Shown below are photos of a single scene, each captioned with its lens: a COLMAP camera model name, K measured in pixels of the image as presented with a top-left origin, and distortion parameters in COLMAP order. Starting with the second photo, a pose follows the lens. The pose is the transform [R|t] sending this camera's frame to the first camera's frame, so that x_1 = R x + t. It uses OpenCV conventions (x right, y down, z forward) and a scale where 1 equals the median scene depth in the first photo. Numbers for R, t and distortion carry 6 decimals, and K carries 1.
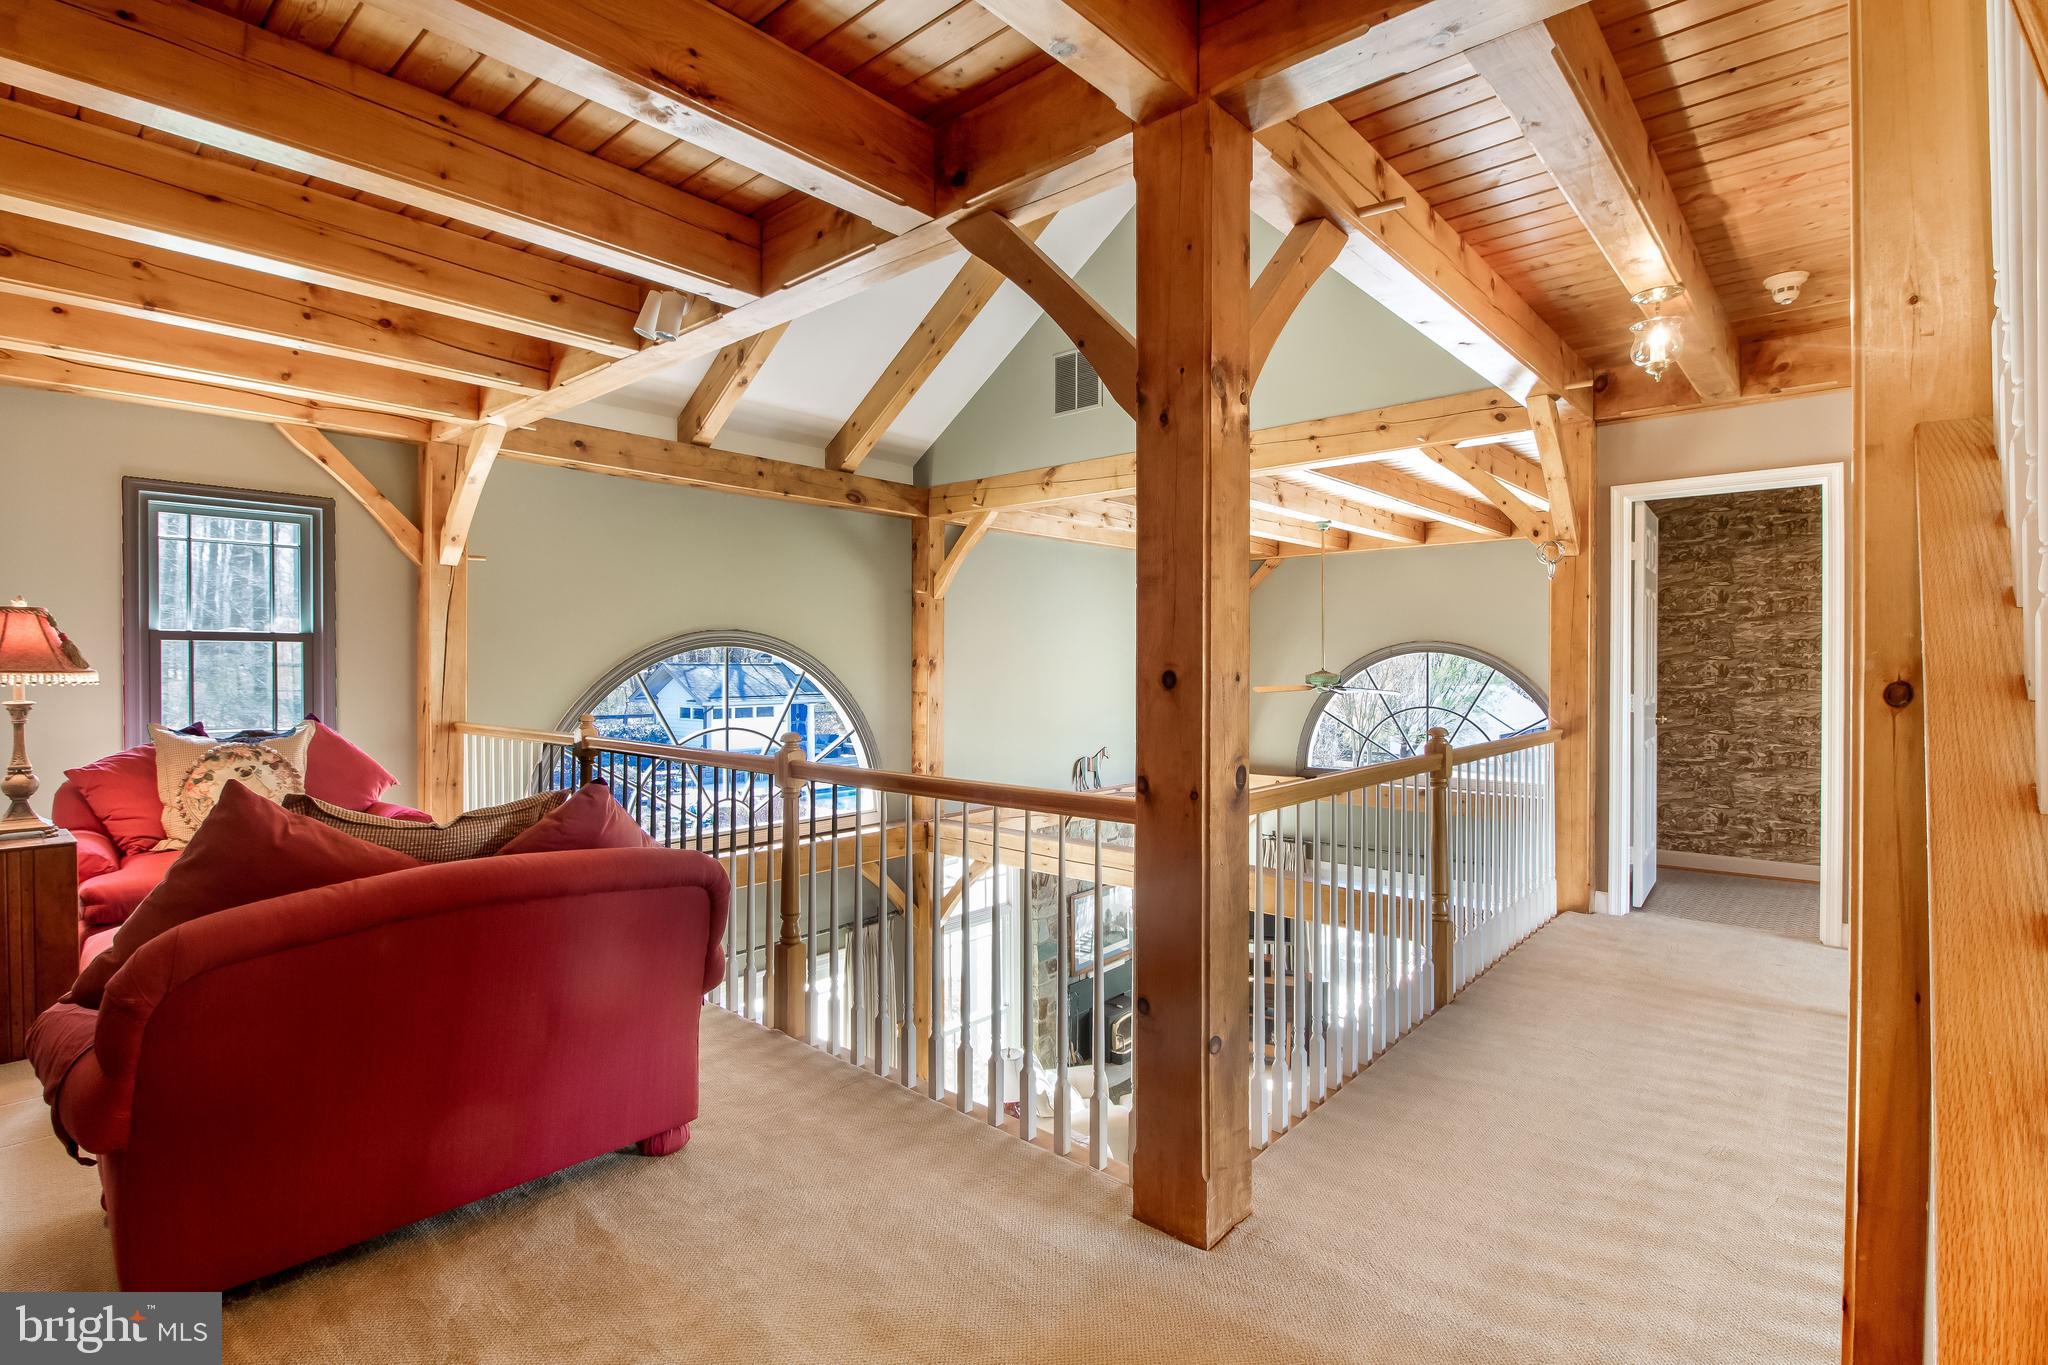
lens RADIAL K [[974.8, 0, 1013.0], [0, 974.8, 673.5], [0, 0, 1]] dist [0.001027, -0.008648]
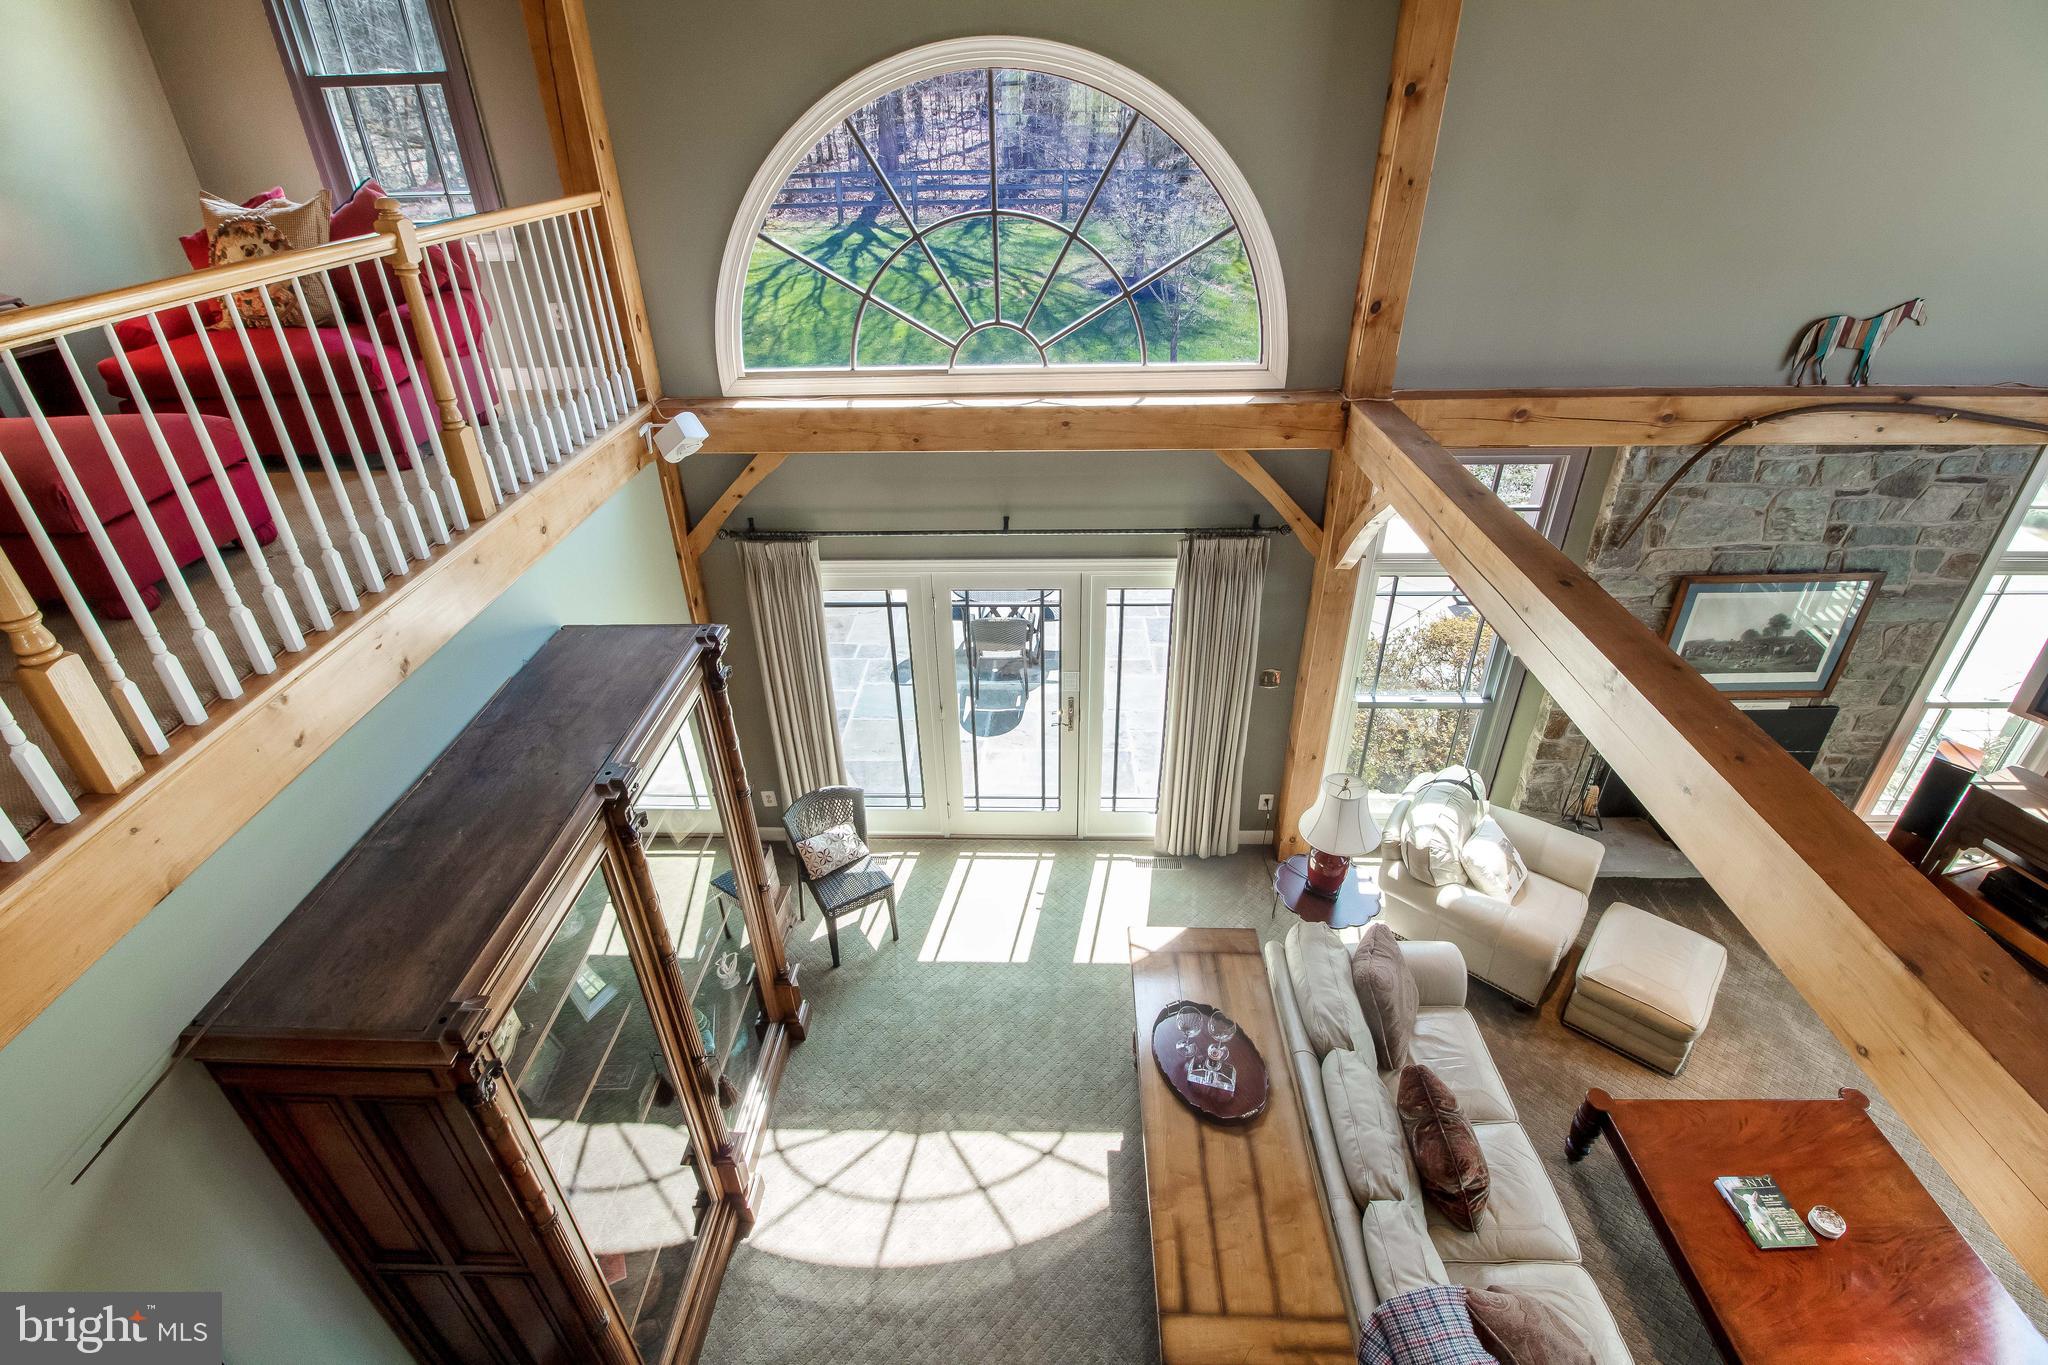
lens RADIAL K [[955.5, 0, 1034.9], [0, 955.5, 668.2], [0, 0, 1]] dist [0.001257, -0.006900]
pose [[0.644222, 0.383298, -0.661861, 0.381071], [0.008567, 0.861690, 0.507362, -0.009924], [0.764791, -0.332524, 0.551836, 0.751671]]
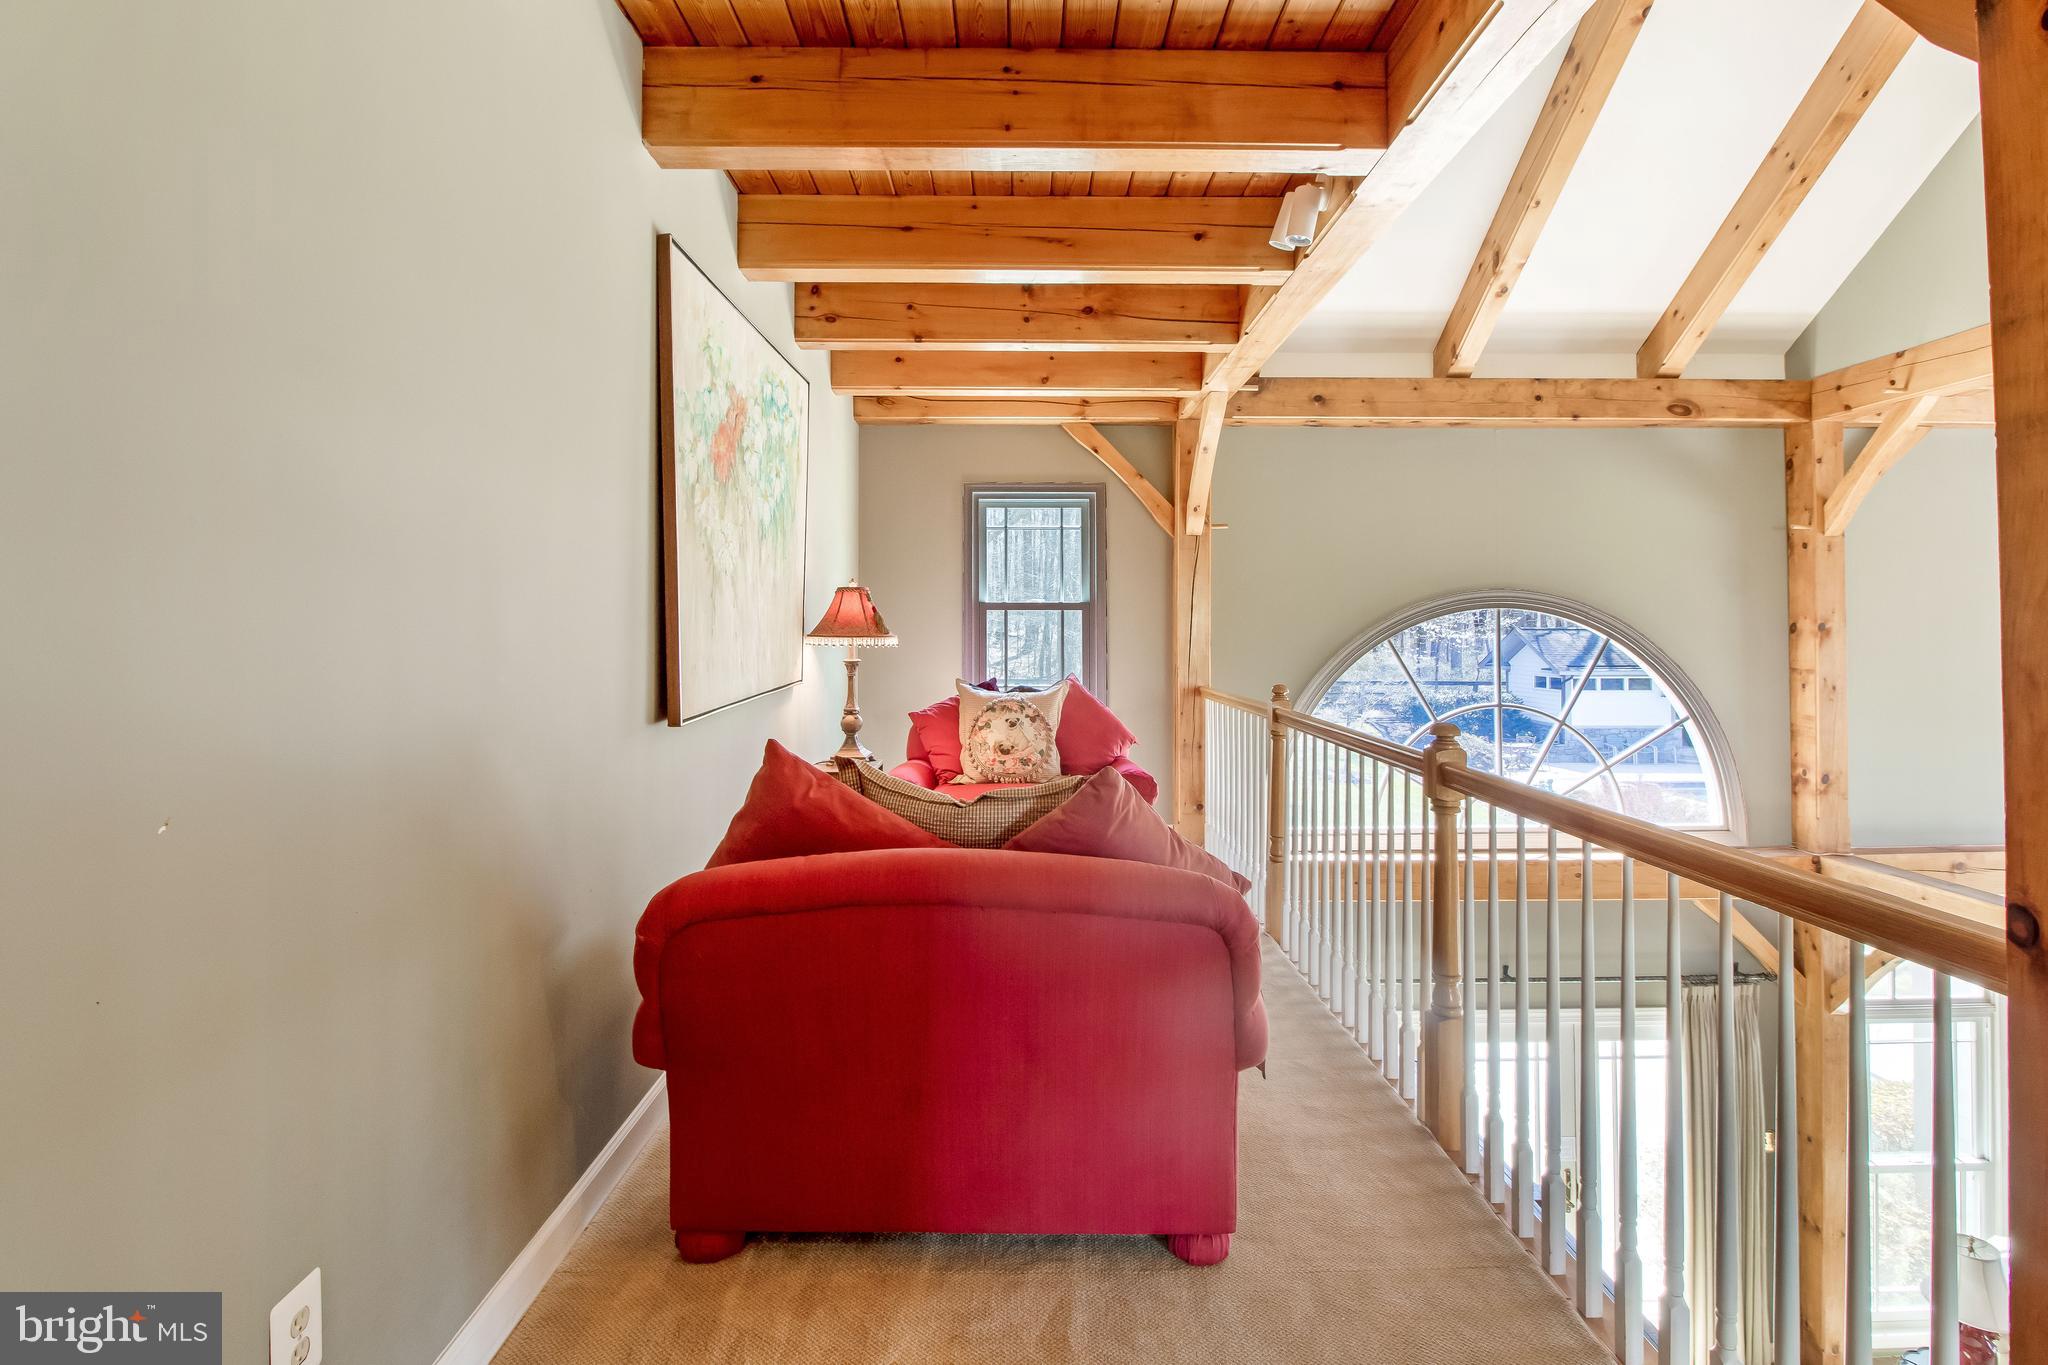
lens RADIAL K [[969.3, 0, 1020.5], [0, 969.3, 607.6], [0, 0, 1]] dist [0.000593, -0.011482]
pose [[0.675733, -0.016862, -0.736954, 0.060277], [-0.006253, 0.999571, -0.028605, -0.002936], [0.737120, 0.023937, 0.675338, 0.175608]]
